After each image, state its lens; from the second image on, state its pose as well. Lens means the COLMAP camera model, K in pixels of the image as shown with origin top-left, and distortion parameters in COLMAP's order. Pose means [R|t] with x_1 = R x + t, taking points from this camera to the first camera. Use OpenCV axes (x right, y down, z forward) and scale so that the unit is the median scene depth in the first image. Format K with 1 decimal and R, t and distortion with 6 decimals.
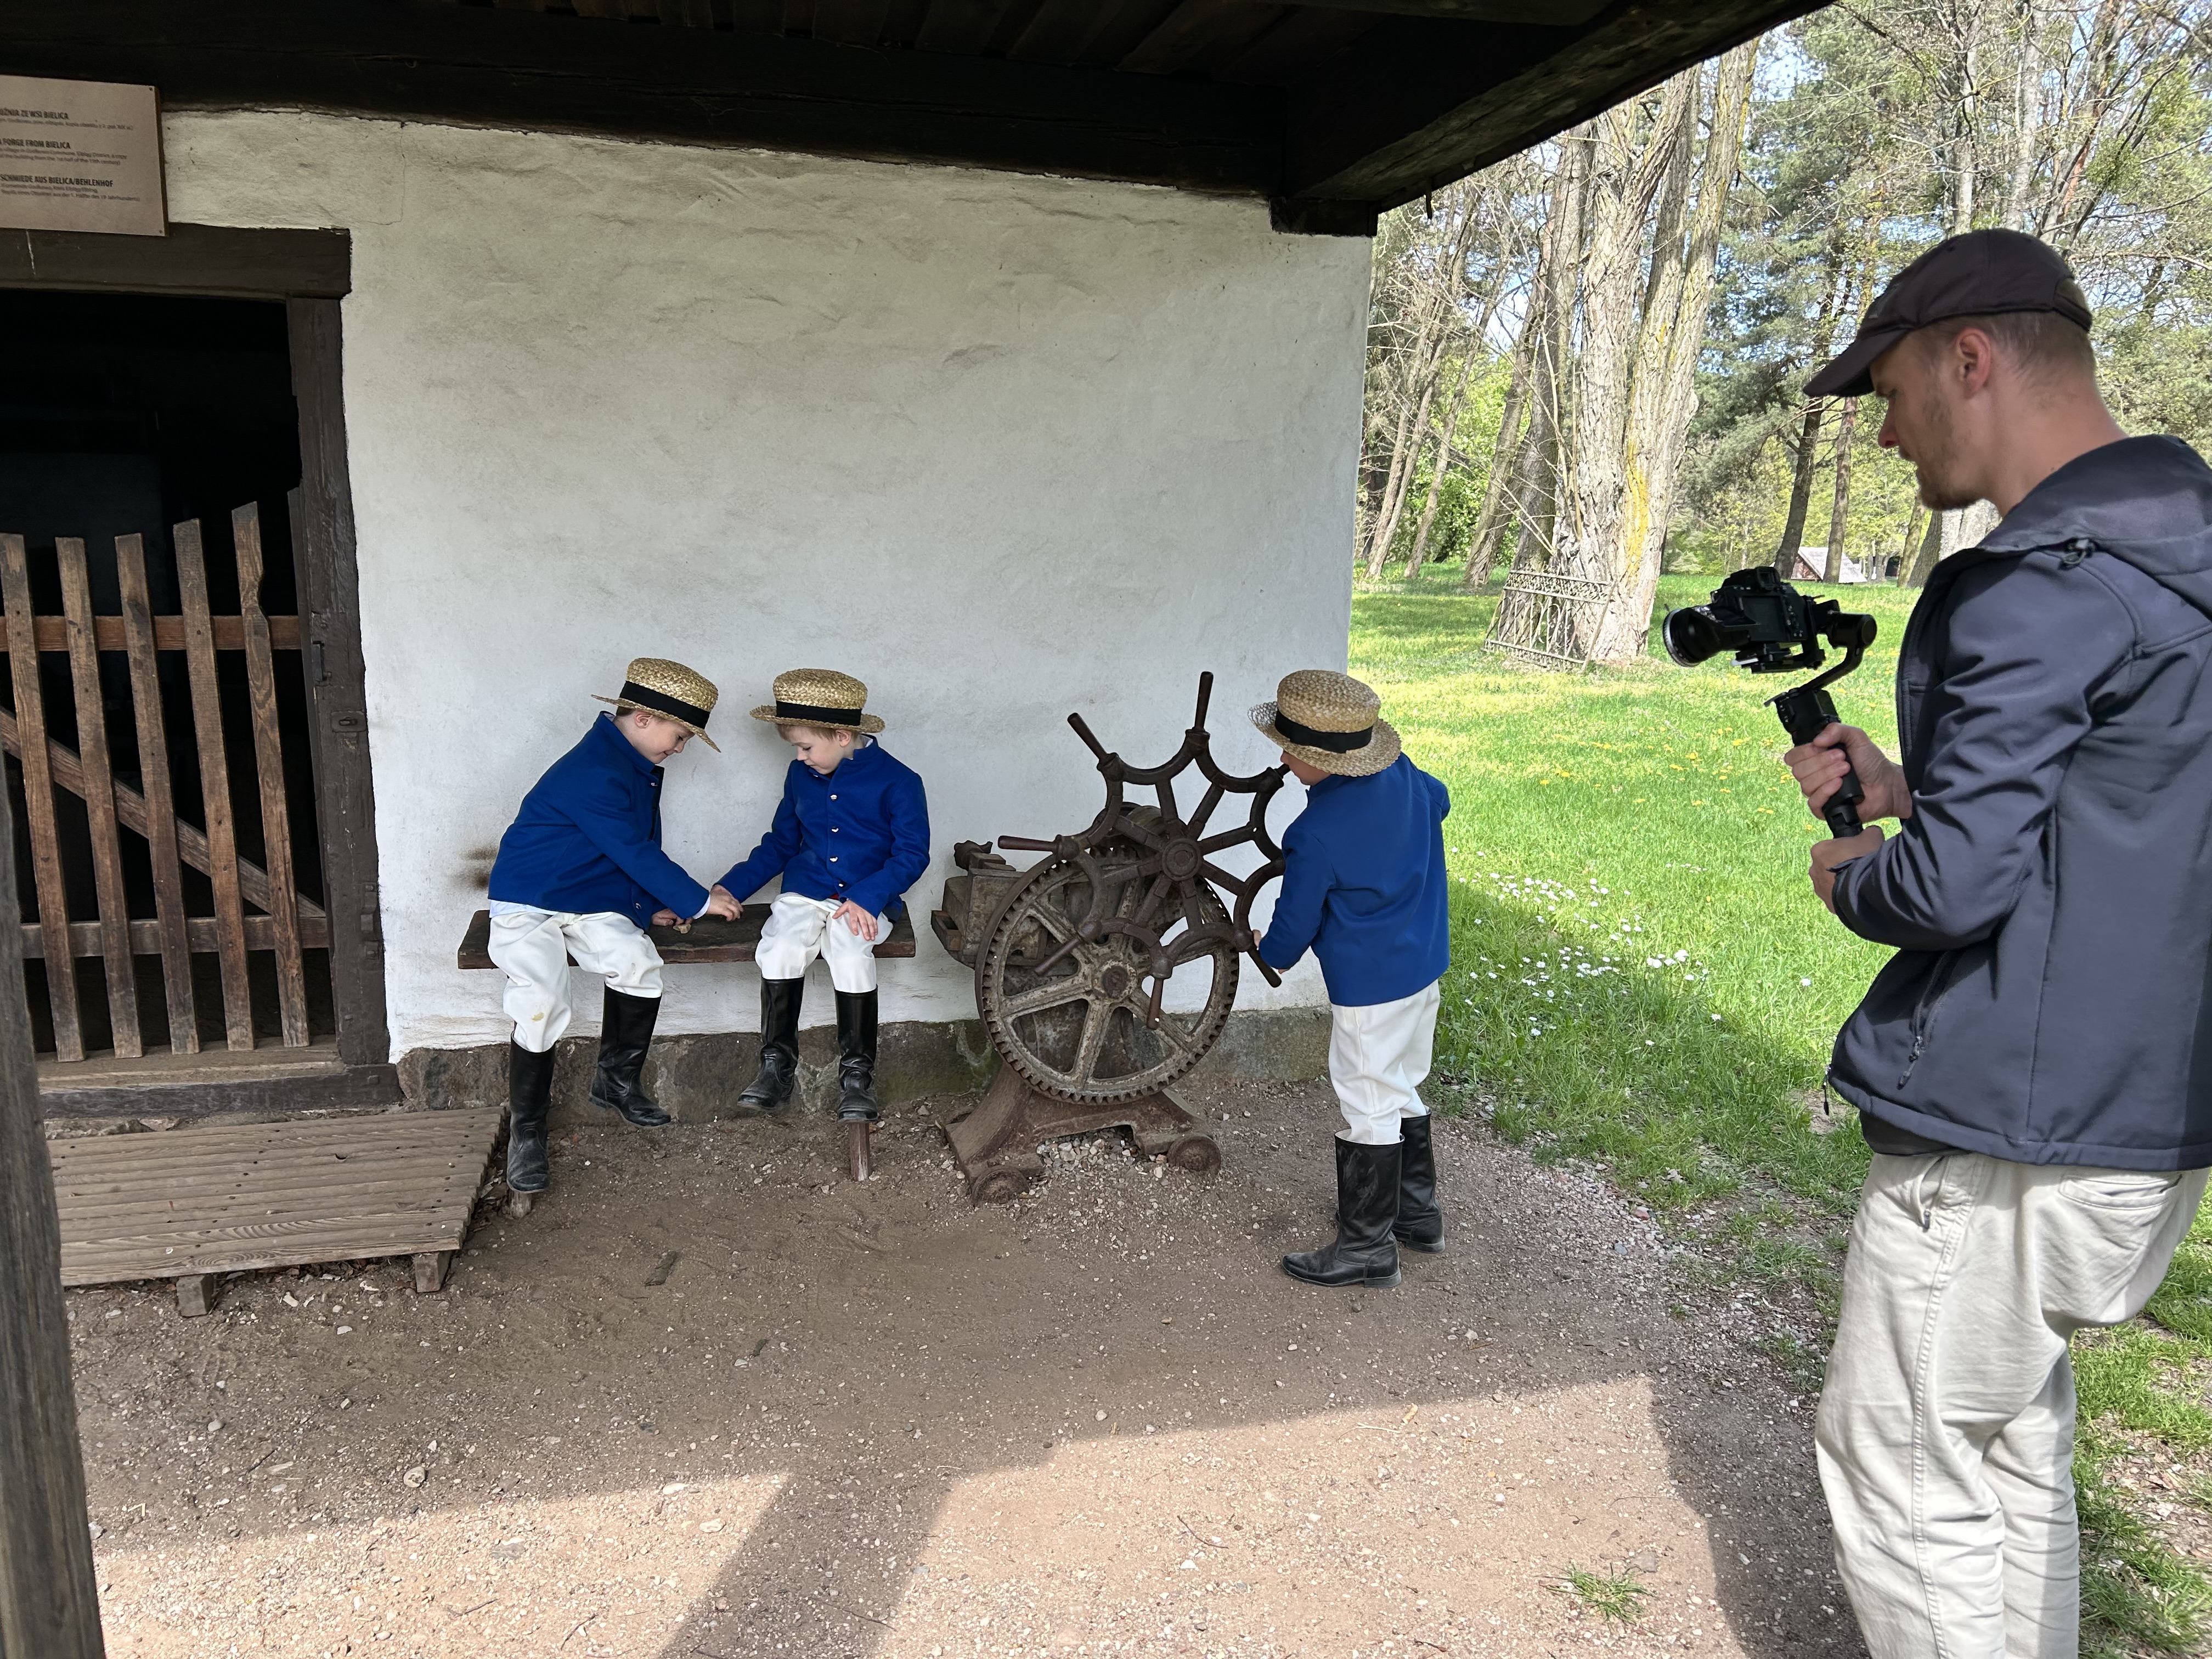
lens RADIAL K [[1656.5, 0, 1122.1], [0, 1656.5, 827.6], [0, 0, 1]] dist [0.062008, -0.060883]
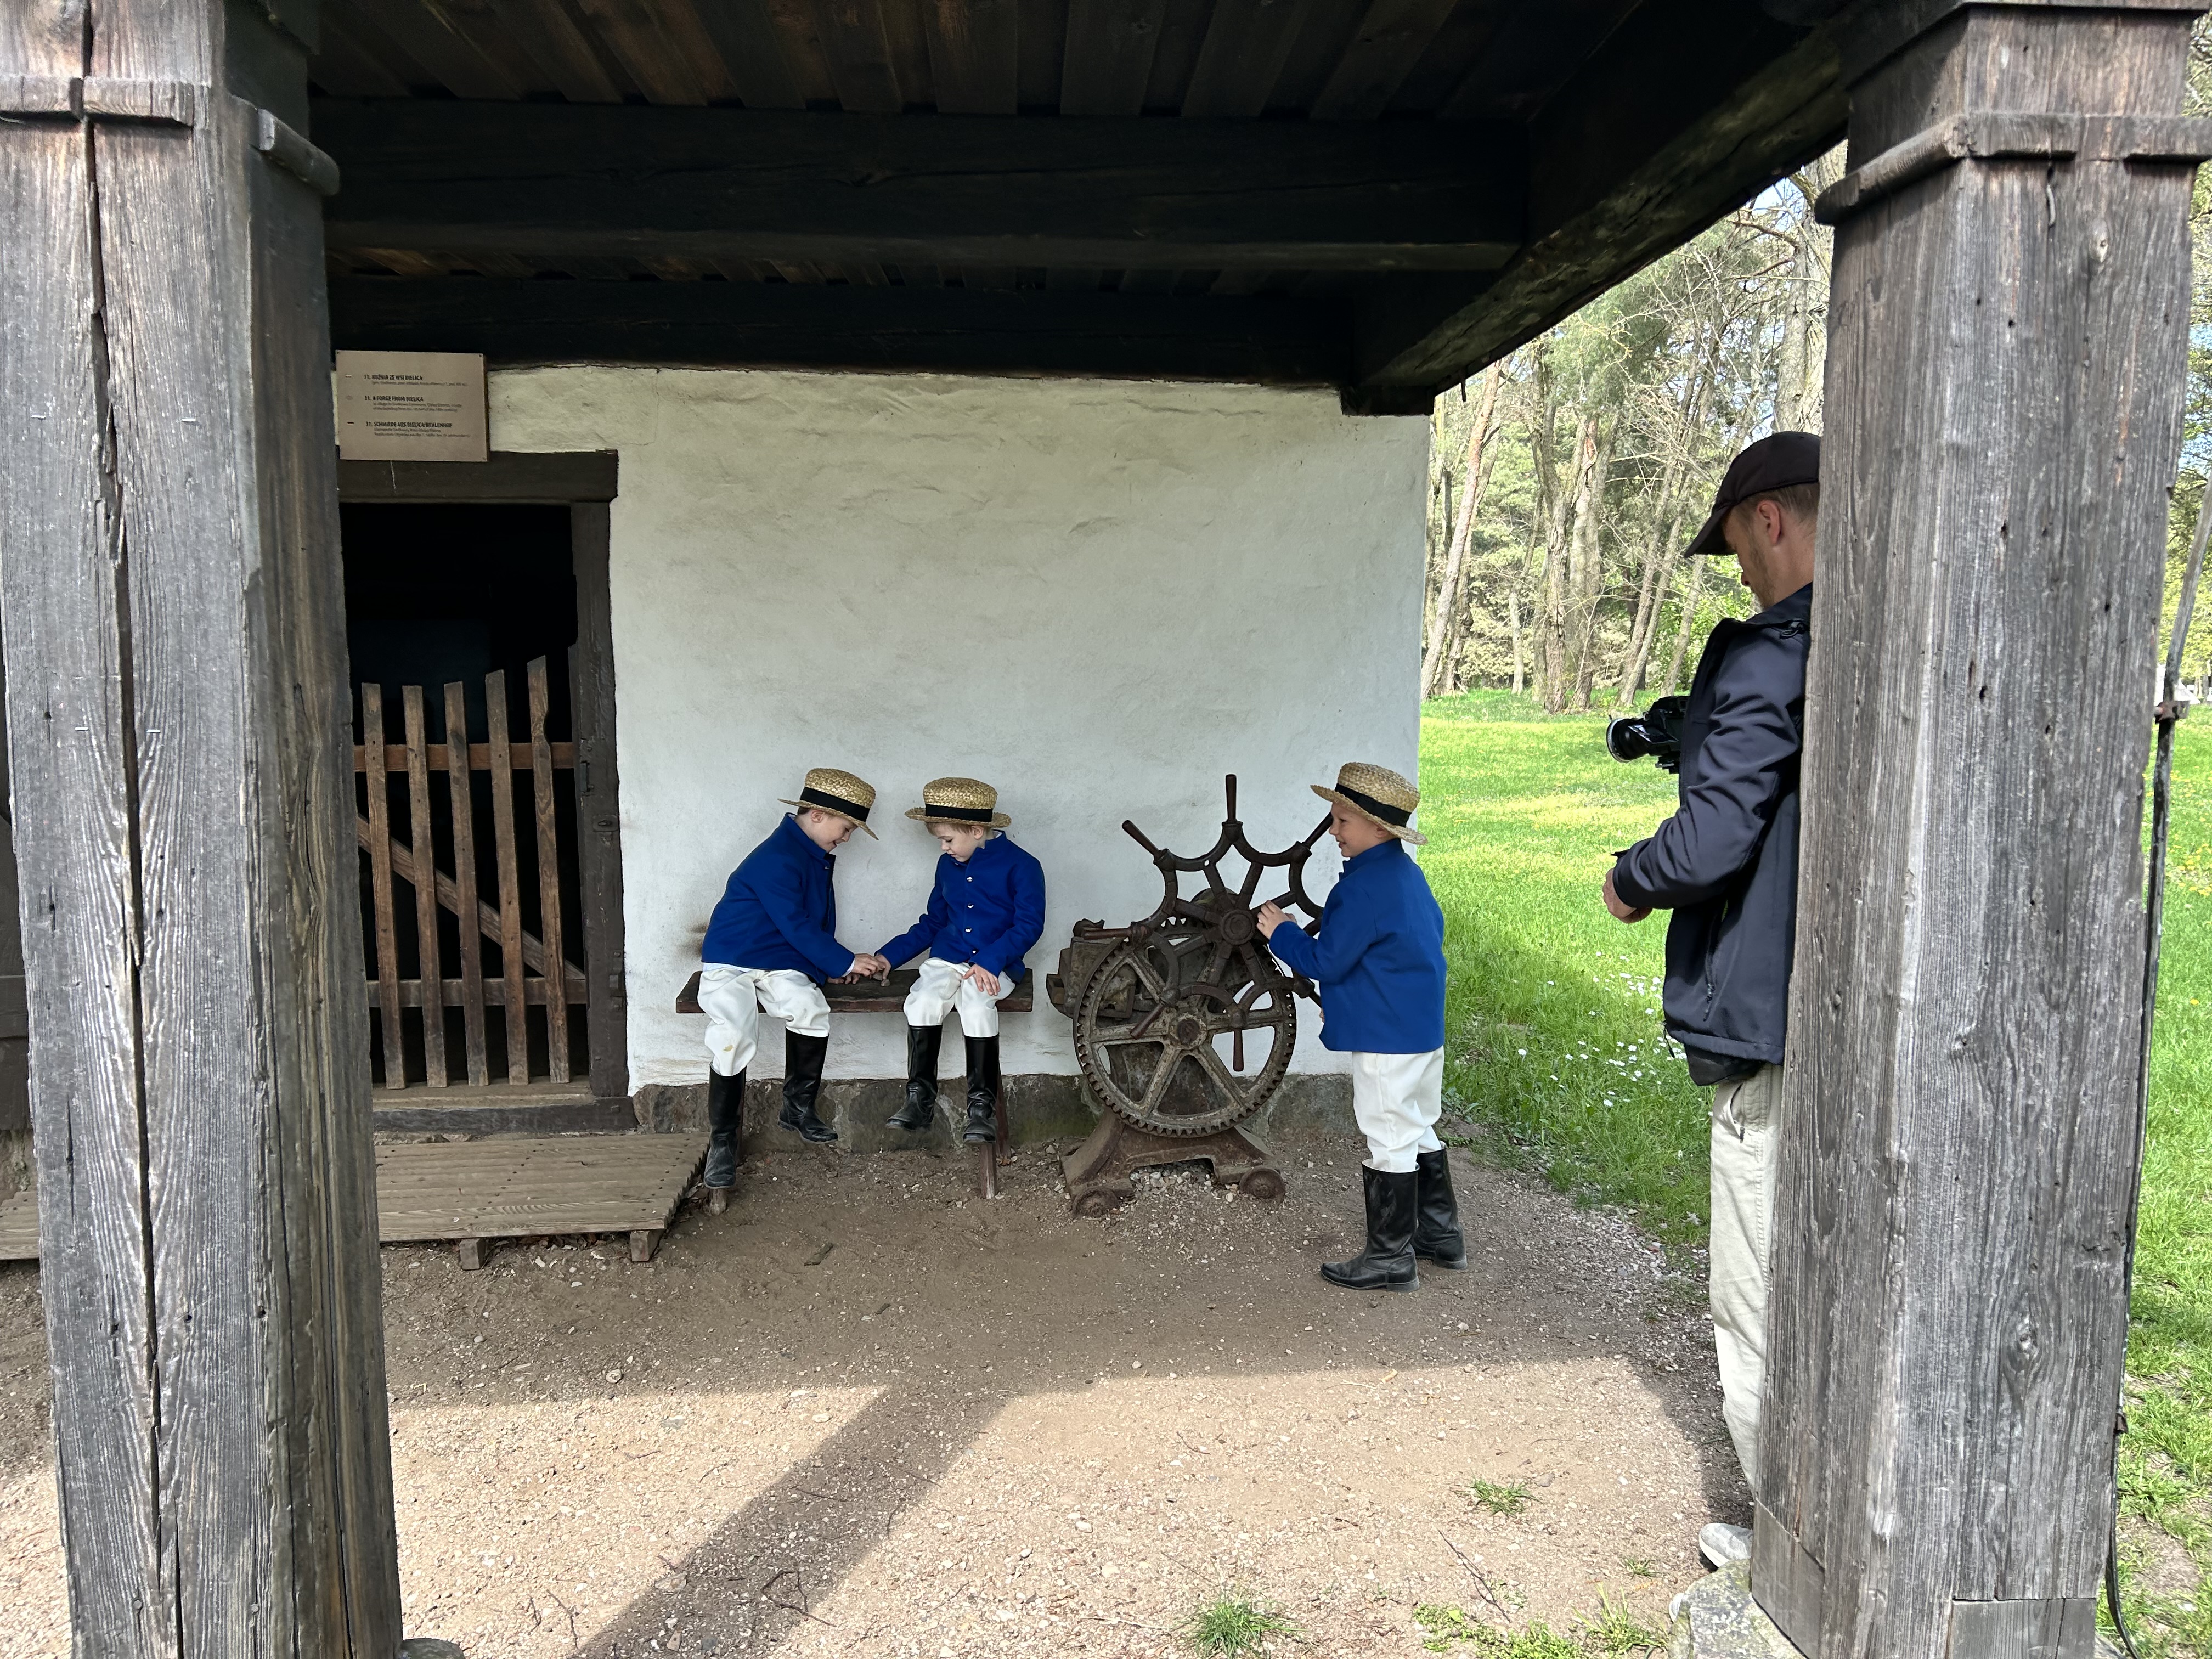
lens RADIAL K [[1656.5, 0, 1129.6], [0, 1656.5, 826.6], [0, 0, 1]] dist [0.062008, -0.060883]
pose [[0.987754, -0.004649, -0.155952, 0.136331], [-0.008035, 0.996714, -0.080607, 0.039610], [0.155814, 0.080873, 0.984470, -0.198142]]
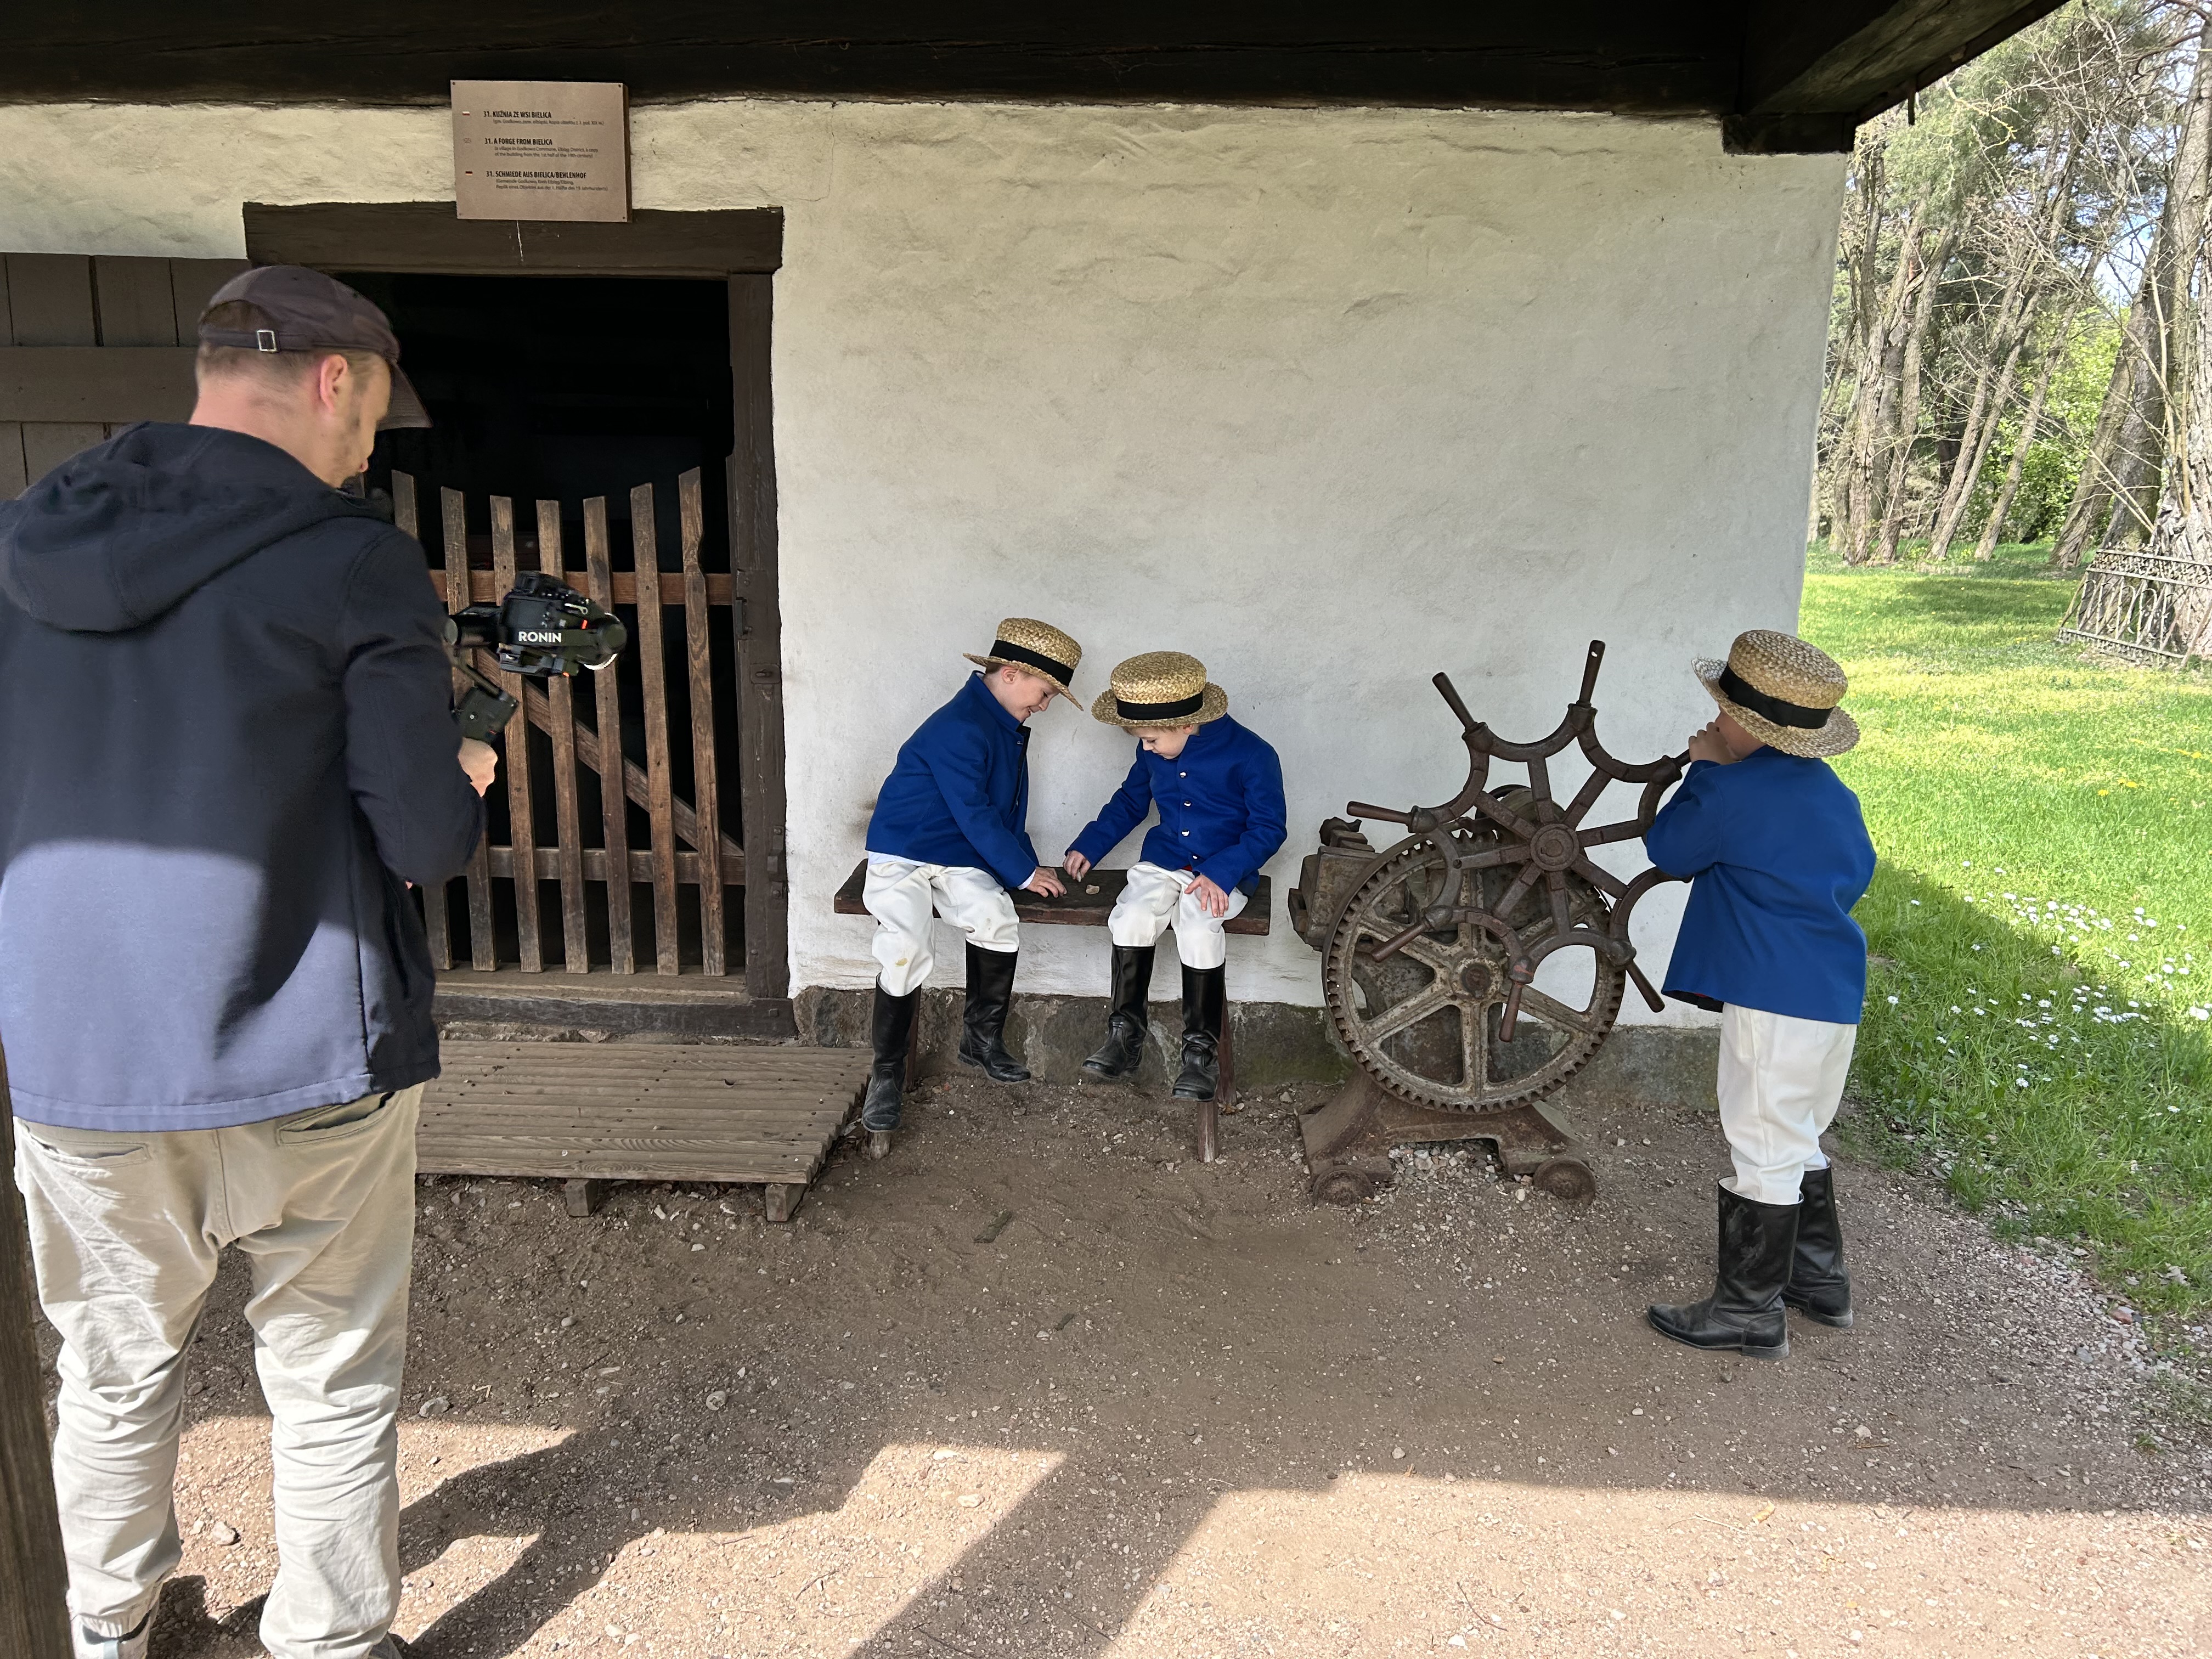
lens RADIAL K [[1656.5, 0, 1129.1], [0, 1656.5, 800.8], [0, 0, 1]] dist [0.062008, -0.060883]
pose [[0.954496, 0.051619, -0.293723, 0.073956], [-0.052894, 0.998594, 0.003606, 0.001168], [0.293496, 0.012094, 0.955884, 0.061944]]
